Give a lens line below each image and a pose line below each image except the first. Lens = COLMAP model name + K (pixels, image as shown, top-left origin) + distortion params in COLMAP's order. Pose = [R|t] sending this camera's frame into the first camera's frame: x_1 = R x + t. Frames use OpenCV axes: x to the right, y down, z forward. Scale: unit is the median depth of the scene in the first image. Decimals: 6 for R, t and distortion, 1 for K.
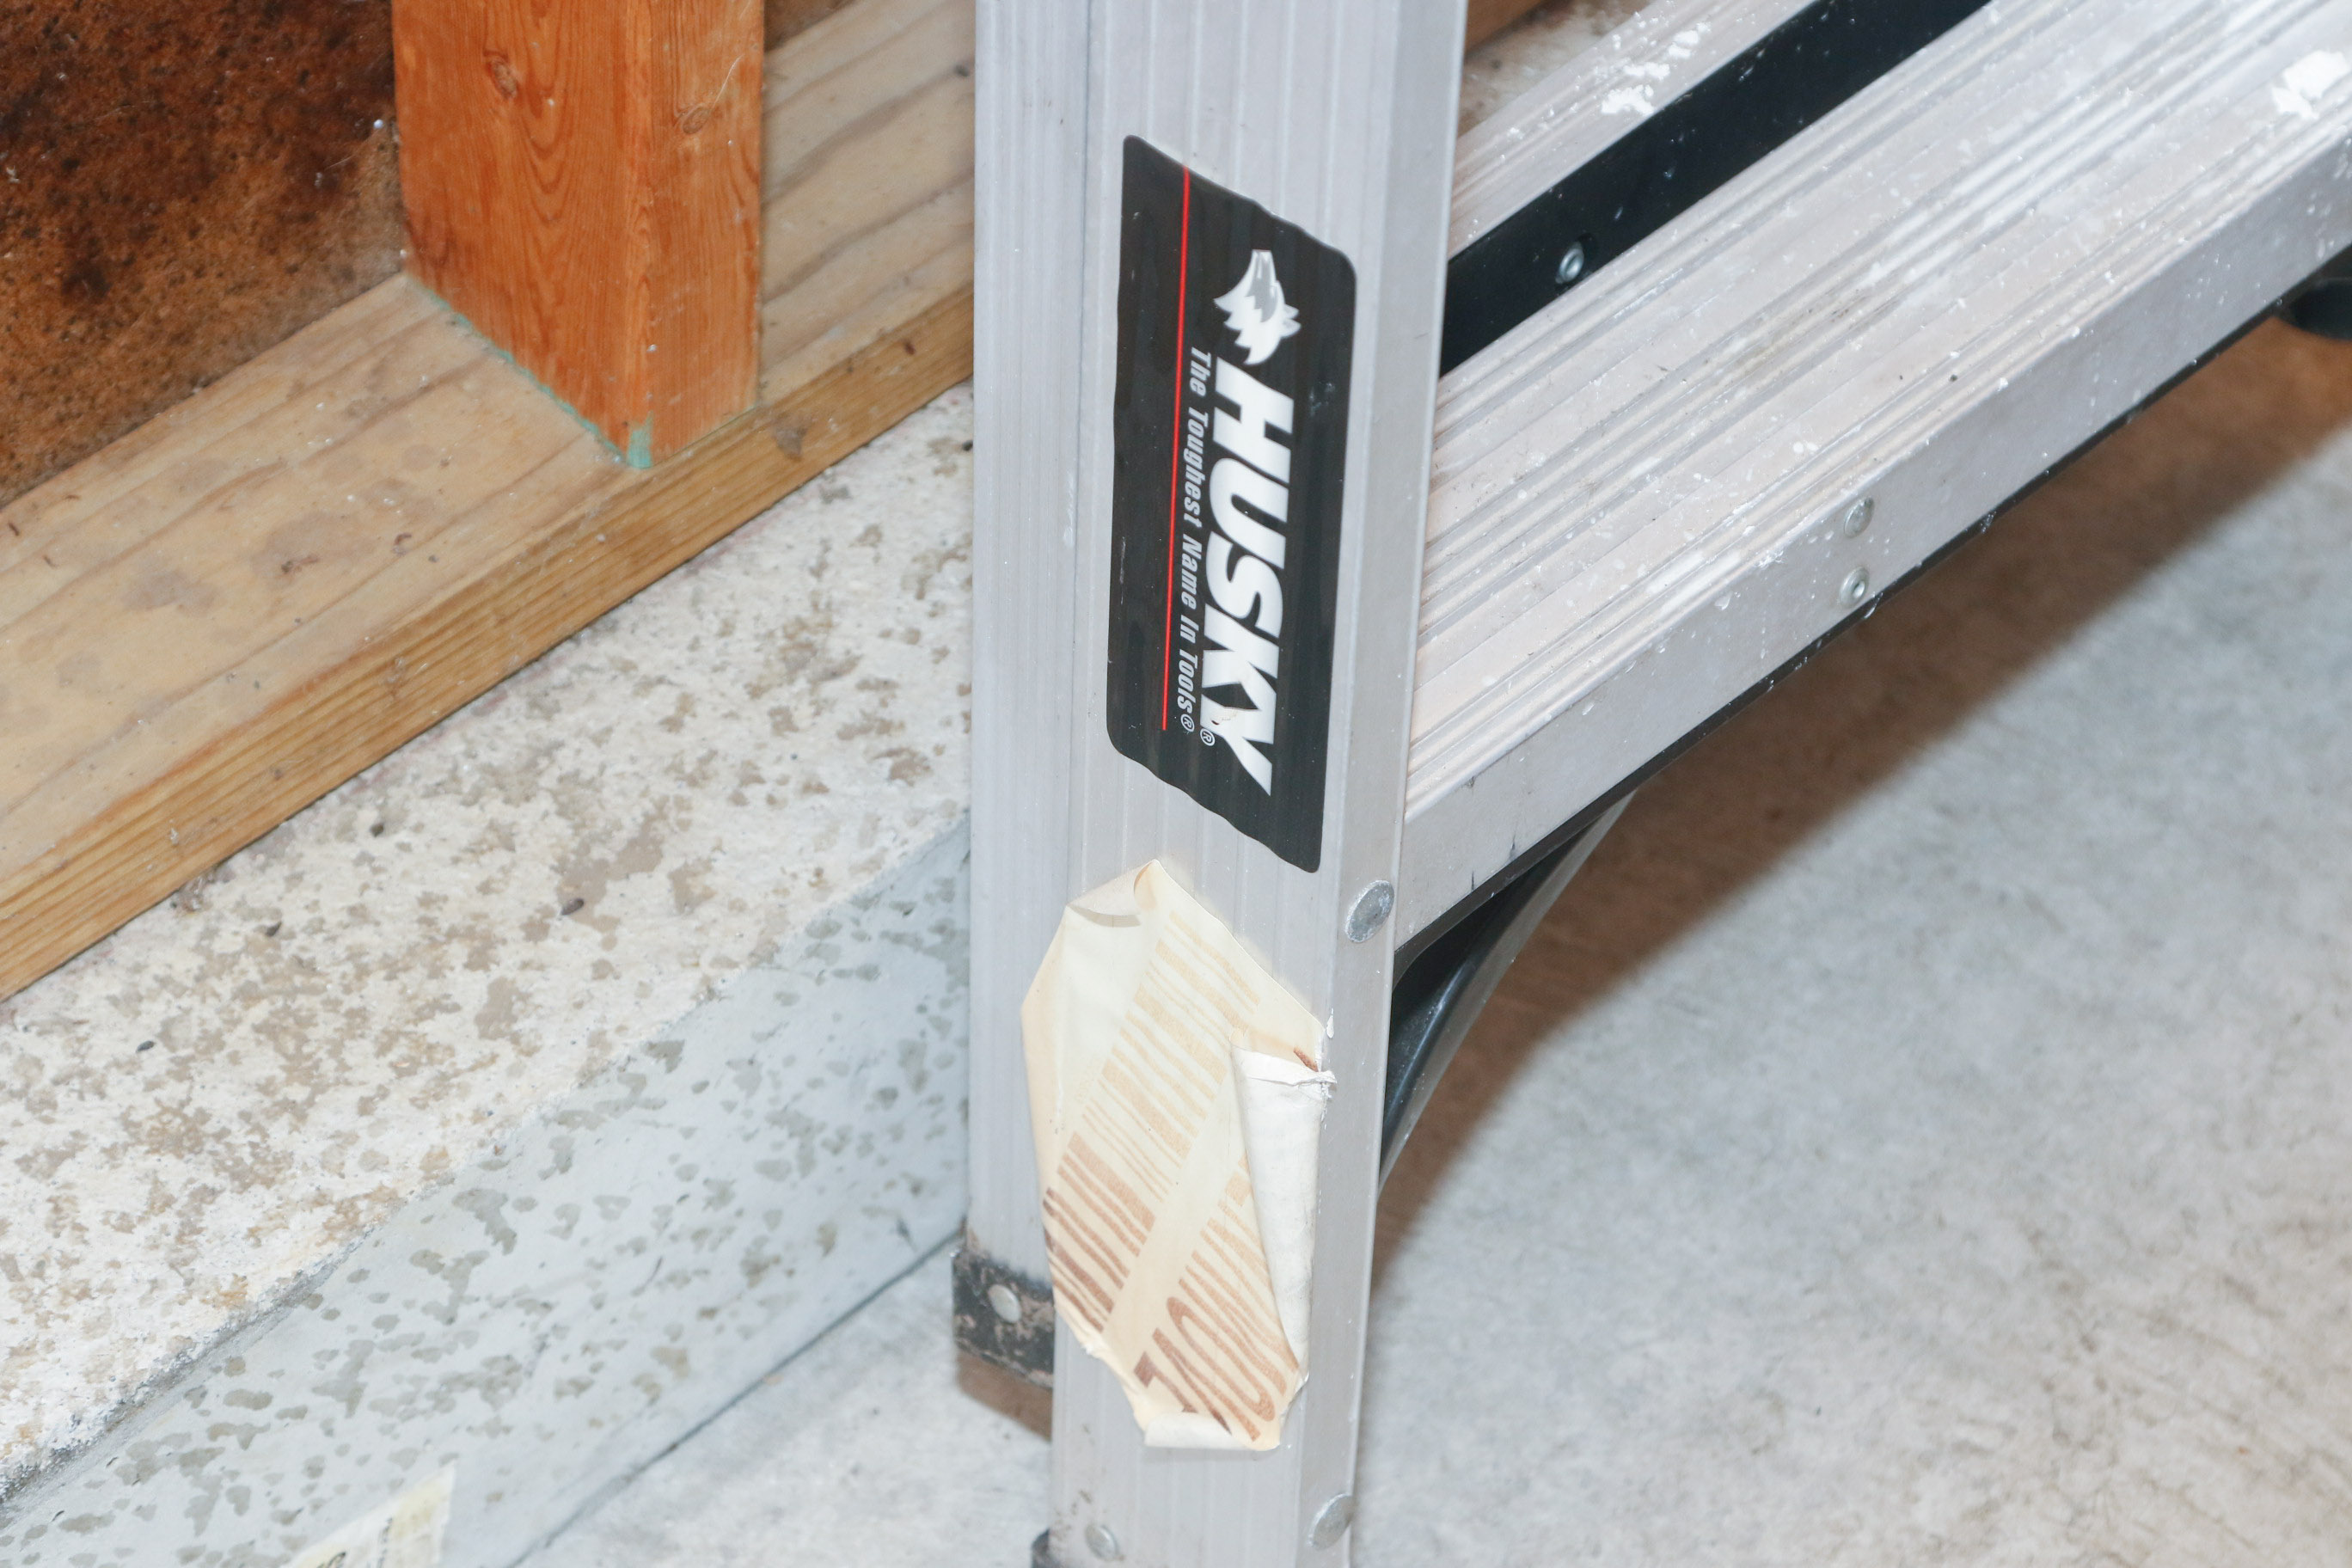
lens RADIAL K [[6377.6, 0, 1175.6], [0, 6377.6, 788.8], [0, 0, 1]] dist [0.141467, 0.000000]
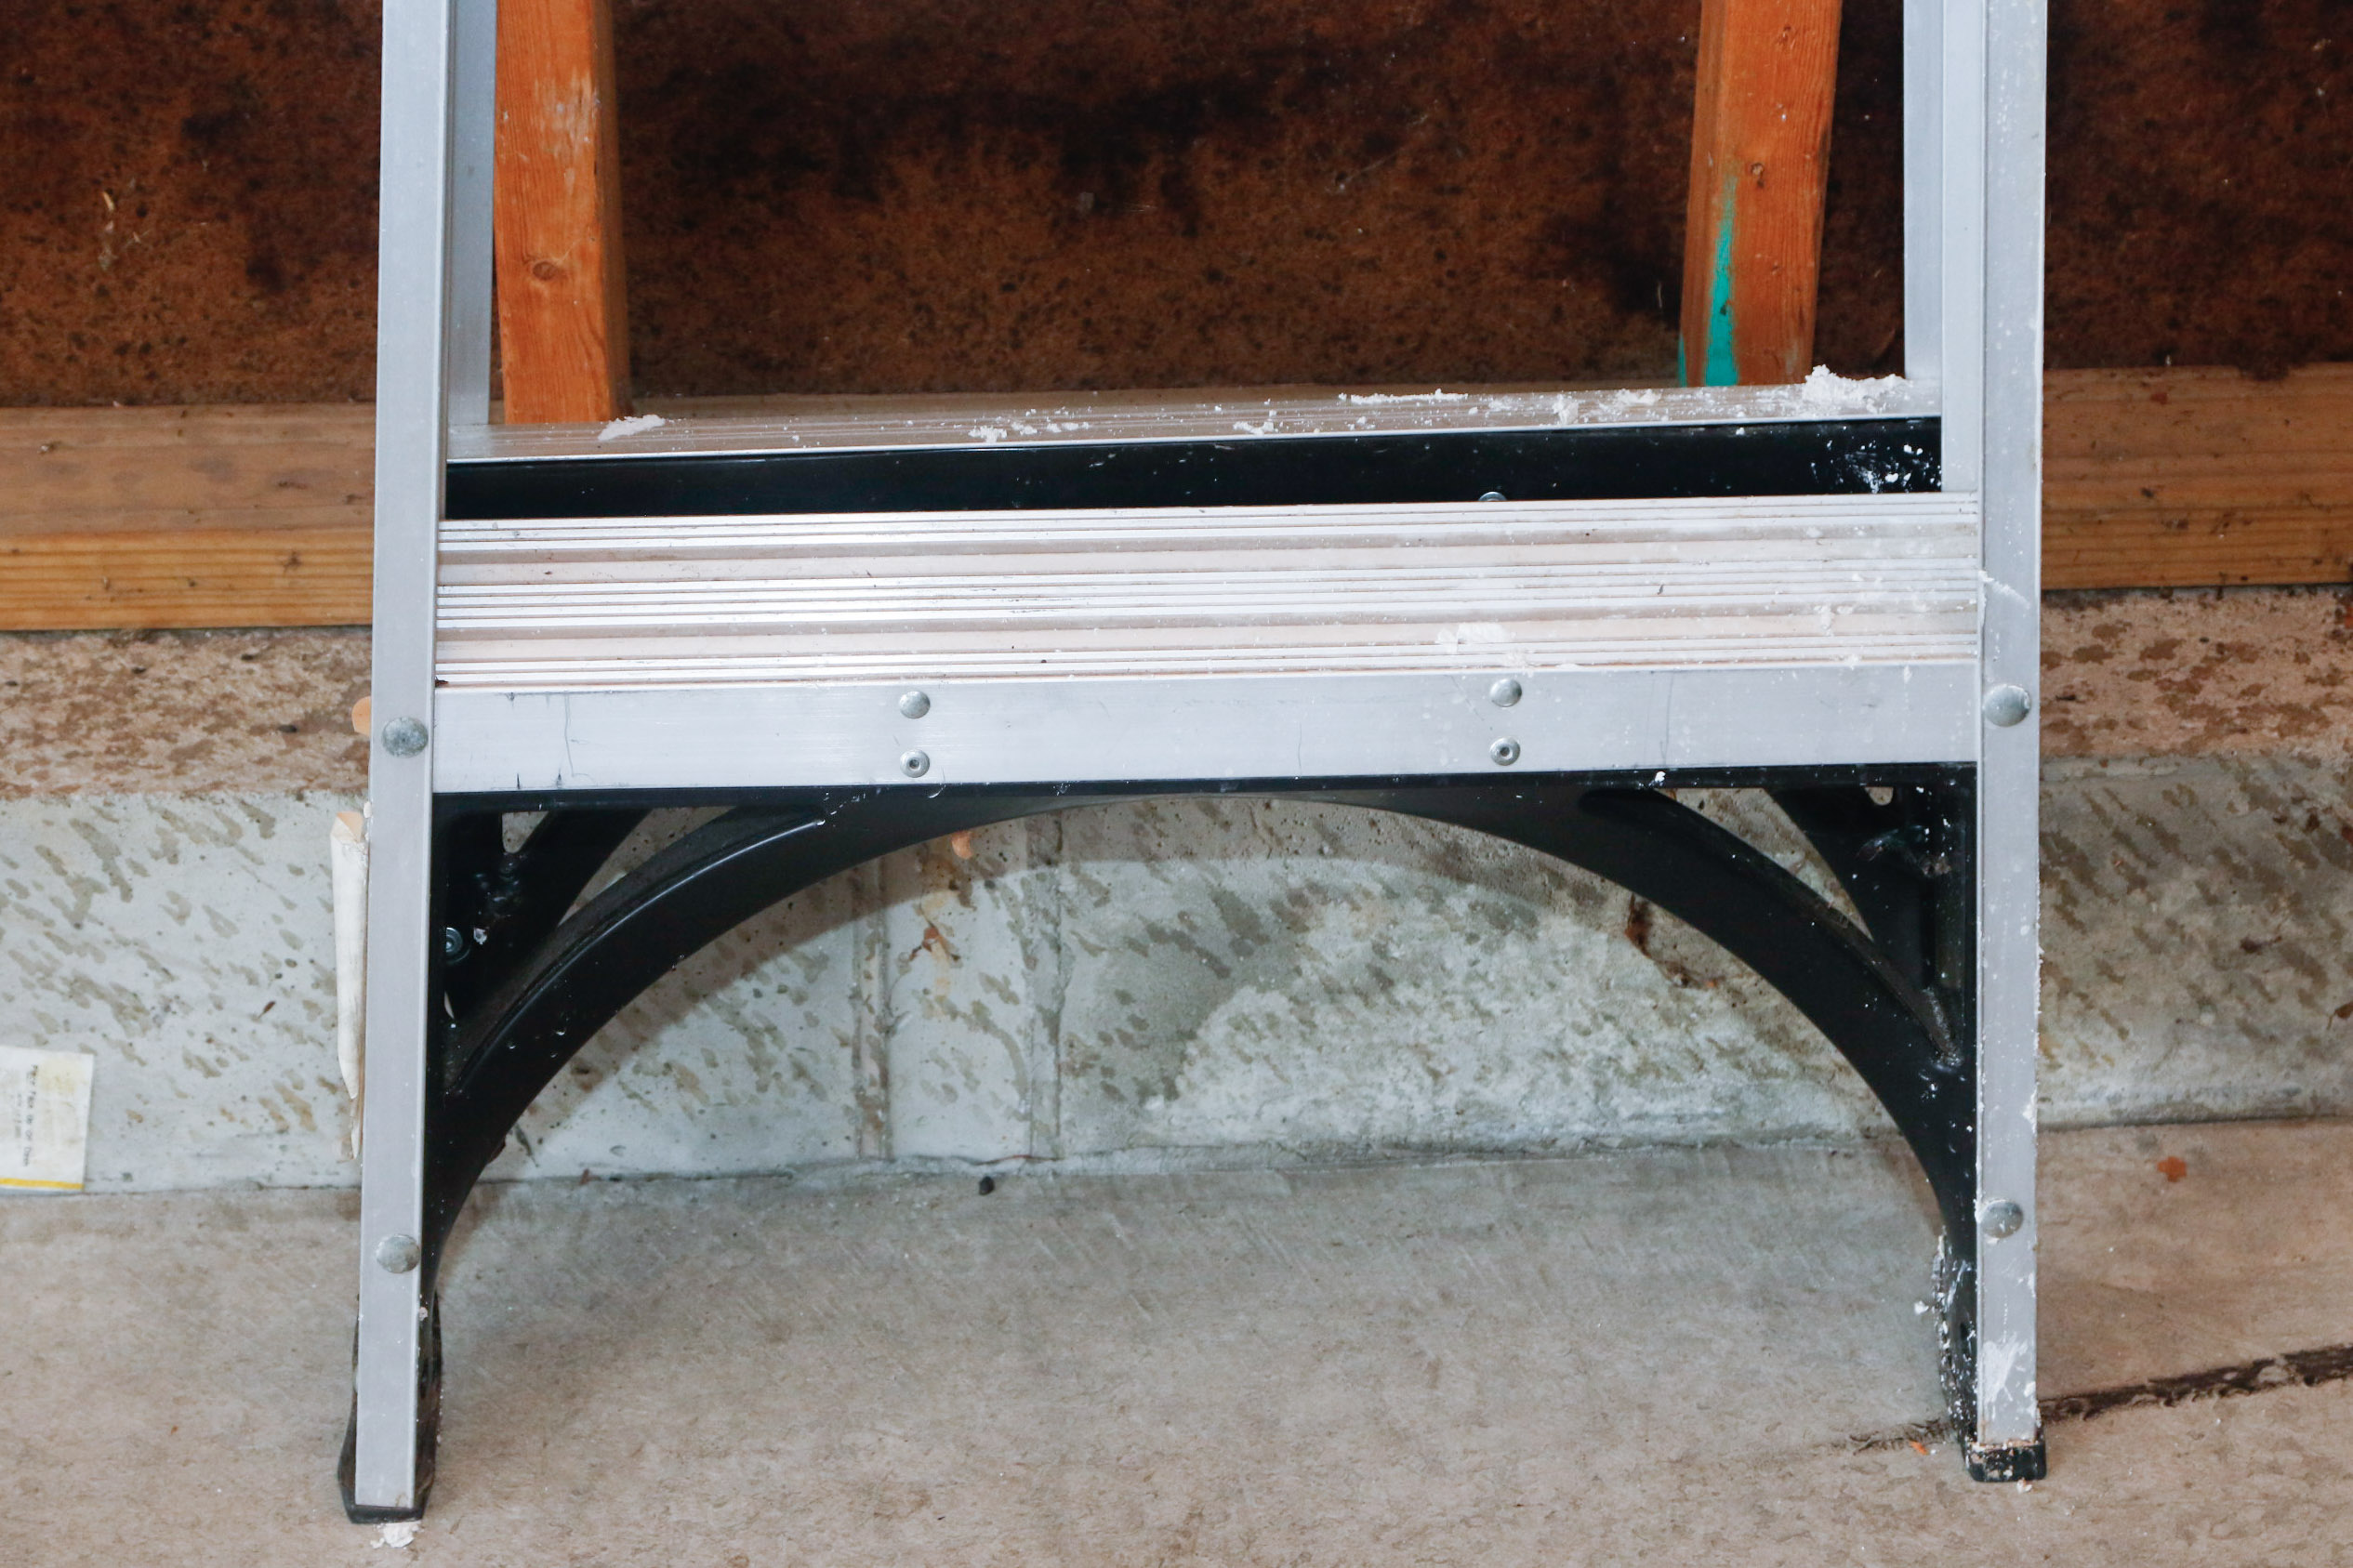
lens RADIAL K [[6314.5, 0, 1178.5], [0, 6314.5, 780.8], [0, 0, 1]] dist [0.172190, 0.000000]
pose [[0.727177, 0.313127, -0.610872, 0.901746], [-0.477665, 0.869933, -0.122689, 0.103631], [0.493001, 0.381009, 0.782165, -0.055599]]
